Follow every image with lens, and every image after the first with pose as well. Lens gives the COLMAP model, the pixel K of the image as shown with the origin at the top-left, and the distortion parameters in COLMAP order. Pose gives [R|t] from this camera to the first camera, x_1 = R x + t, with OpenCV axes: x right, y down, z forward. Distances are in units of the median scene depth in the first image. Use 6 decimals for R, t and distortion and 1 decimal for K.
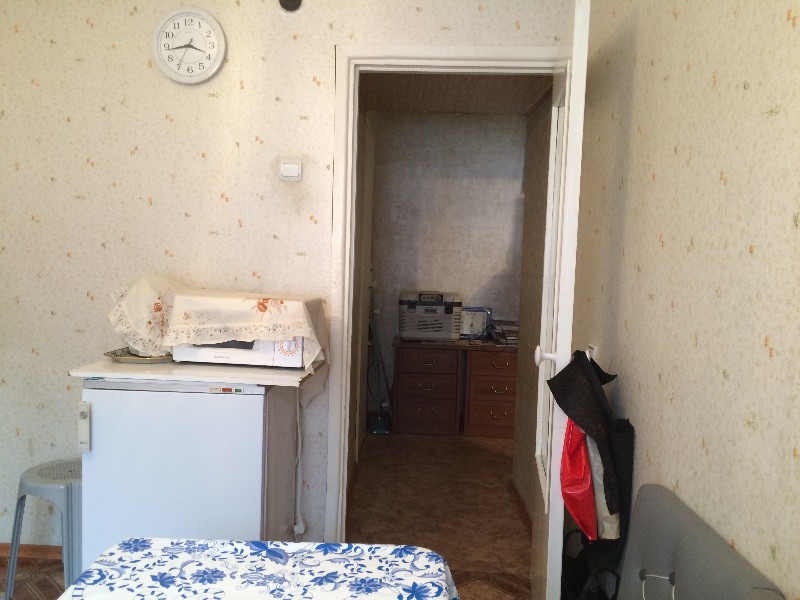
lens RADIAL K [[691.0, 0, 394.7], [0, 691.0, 300.4], [0, 0, 1]] dist [0.098277, -0.138785]
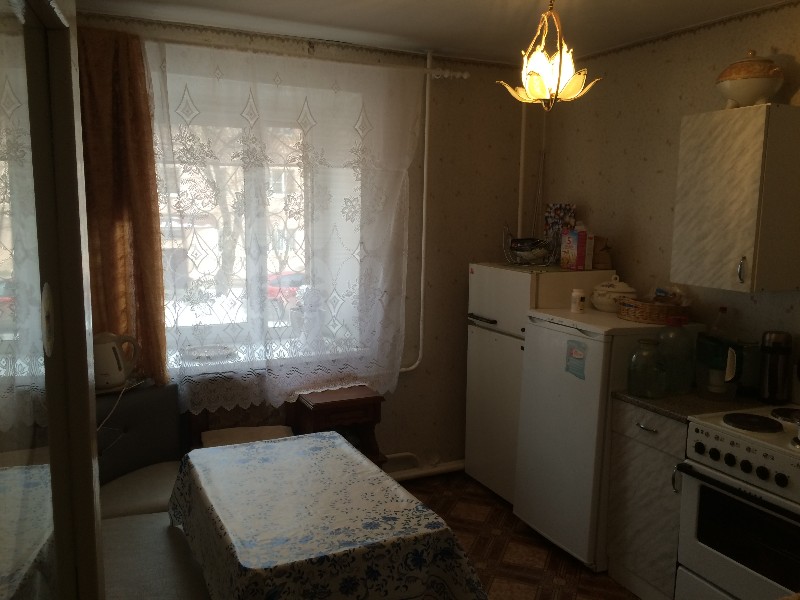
lens RADIAL K [[691.0, 0, 394.7], [0, 691.0, 300.4], [0, 0, 1]] dist [0.098277, -0.138785]
pose [[-0.894752, 0.021251, -0.446057, 0.205359], [-0.063557, 0.982638, 0.174305, -0.214159], [0.442017, 0.184310, -0.877867, 1.142489]]
